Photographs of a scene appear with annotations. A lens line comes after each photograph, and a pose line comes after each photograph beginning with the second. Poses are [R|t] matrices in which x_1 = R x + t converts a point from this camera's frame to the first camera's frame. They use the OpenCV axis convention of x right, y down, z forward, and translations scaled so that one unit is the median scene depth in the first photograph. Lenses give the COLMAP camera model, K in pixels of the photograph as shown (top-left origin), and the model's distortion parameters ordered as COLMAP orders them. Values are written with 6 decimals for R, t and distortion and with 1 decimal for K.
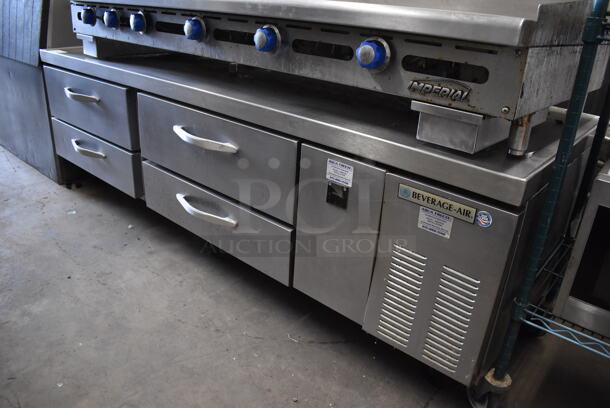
lens RADIAL K [[480.6, 0, 305.0], [0, 480.6, 204.0], [0, 0, 1]] dist [-0.088262, 0.008090]
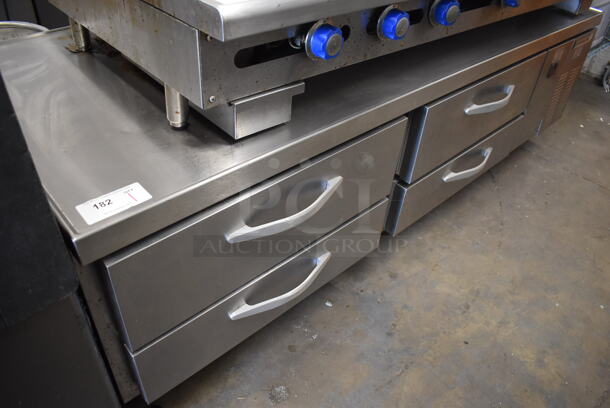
lens RADIAL K [[480.6, 0, 305.0], [0, 480.6, 204.0], [0, 0, 1]] dist [-0.088262, 0.008090]
pose [[0.092915, -0.663391, 0.742482, -1.422211], [0.351853, 0.719471, 0.598800, -0.888943], [-0.931432, 0.205607, 0.300266, 1.390491]]
